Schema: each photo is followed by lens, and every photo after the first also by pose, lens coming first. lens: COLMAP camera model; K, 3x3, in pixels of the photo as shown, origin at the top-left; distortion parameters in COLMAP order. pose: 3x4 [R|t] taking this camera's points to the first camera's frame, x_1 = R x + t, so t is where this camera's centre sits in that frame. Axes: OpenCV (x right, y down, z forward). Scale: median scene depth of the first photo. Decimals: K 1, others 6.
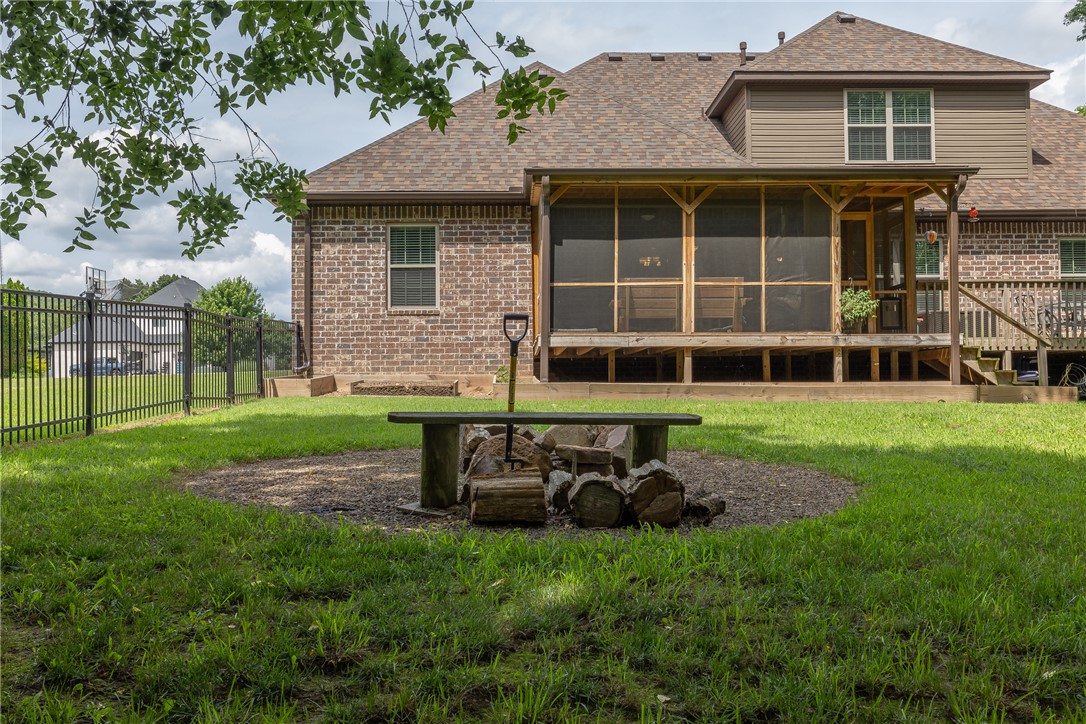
lens RADIAL K [[995.5, 0, 543.2], [0, 995.5, 366.0], [0, 0, 1]] dist [-0.011257, 0.000000]
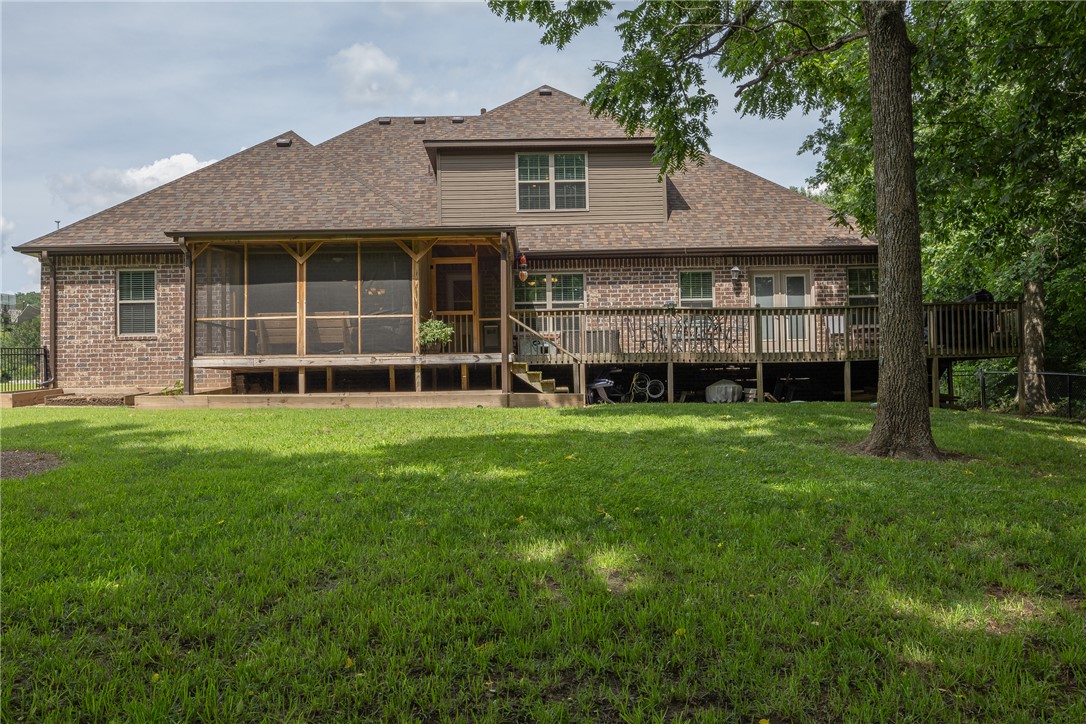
lens RADIAL K [[881.9, 0, 542.7], [0, 881.9, 358.4], [0, 0, 1]] dist [0.000116, 0.001073]
pose [[0.999932, -0.011499, -0.002076, 0.393433], [0.011496, 0.999932, -0.001722, -0.019832], [0.002096, 0.001698, 0.999996, -0.131679]]
